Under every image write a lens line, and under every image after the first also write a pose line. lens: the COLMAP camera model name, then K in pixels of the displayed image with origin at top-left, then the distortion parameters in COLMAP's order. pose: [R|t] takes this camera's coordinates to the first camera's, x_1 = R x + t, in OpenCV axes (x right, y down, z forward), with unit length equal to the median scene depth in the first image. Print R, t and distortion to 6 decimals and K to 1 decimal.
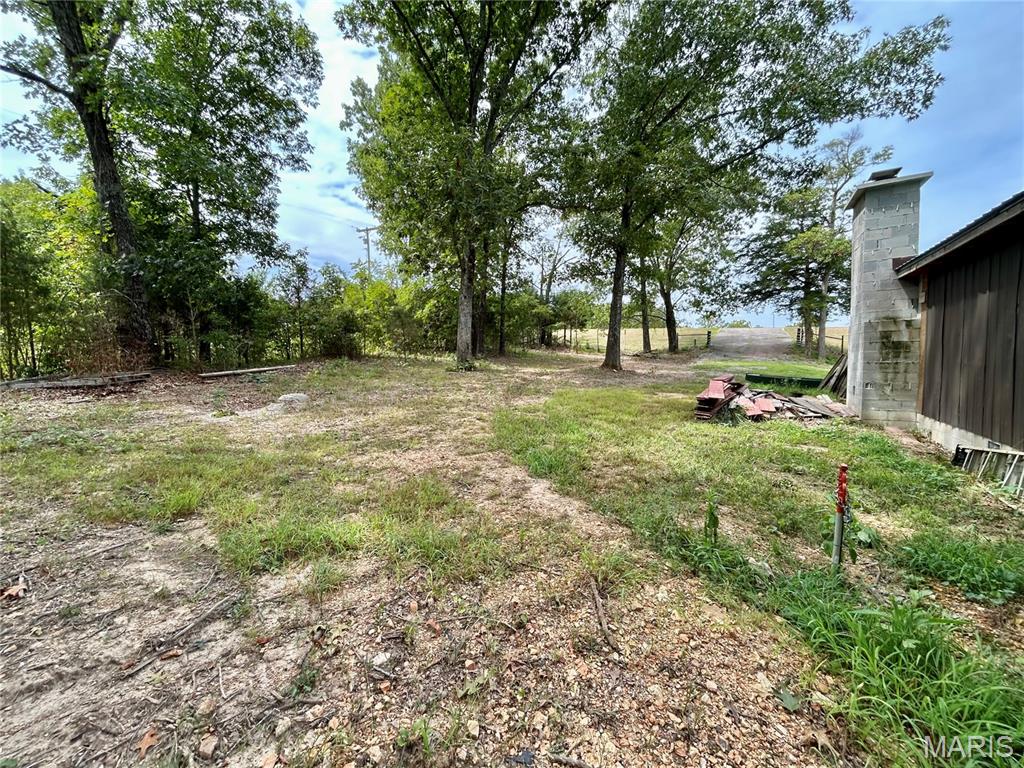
lens RADIAL K [[416.3, 0, 505.1], [0, 416.3, 381.4], [0, 0, 1]] dist [-0.000529, 0.000302]
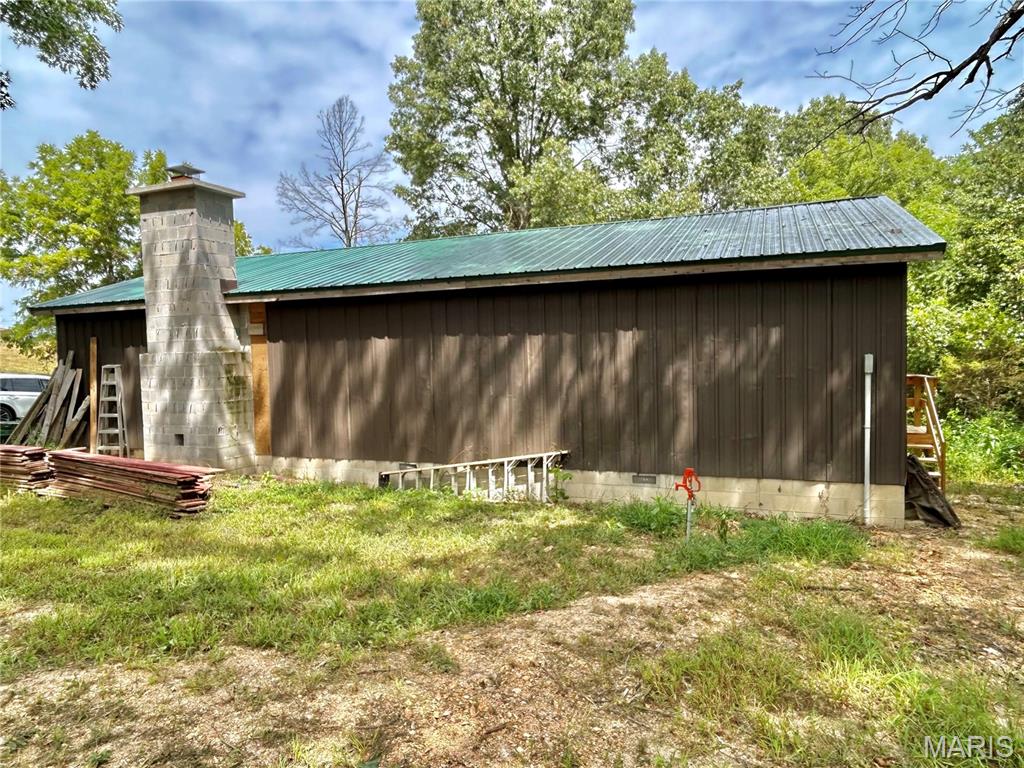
lens RADIAL K [[658.3, 0, 509.9], [0, 658.3, 386.9], [0, 0, 1]] dist [-0.007533, -0.002022]
pose [[-0.154336, -0.029222, 0.987586, -0.487466], [0.078900, 0.996006, 0.041802, -0.085819], [-0.984863, 0.084372, -0.151414, 0.642145]]
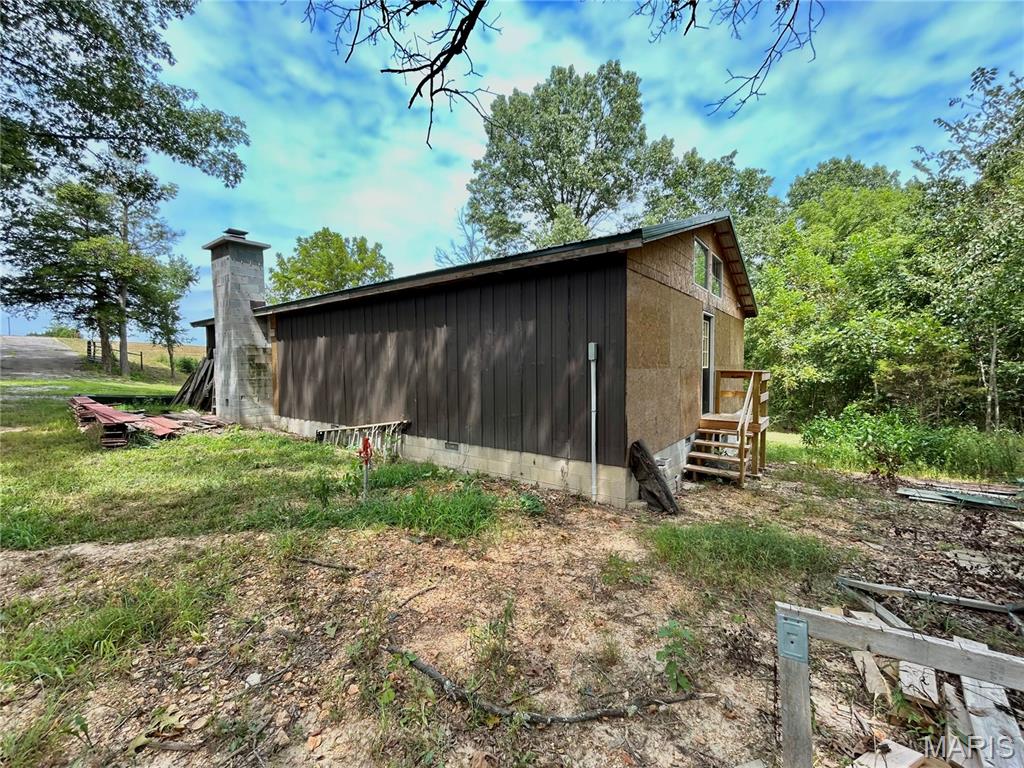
lens RADIAL K [[416.3, 0, 509.7], [0, 416.3, 384.8], [0, 0, 1]] dist [-0.000529, 0.000302]
pose [[0.116722, -0.033781, 0.992590, -0.287870], [0.061816, 0.997731, 0.026687, -0.012778], [-0.991239, 0.058243, 0.118546, 0.047300]]
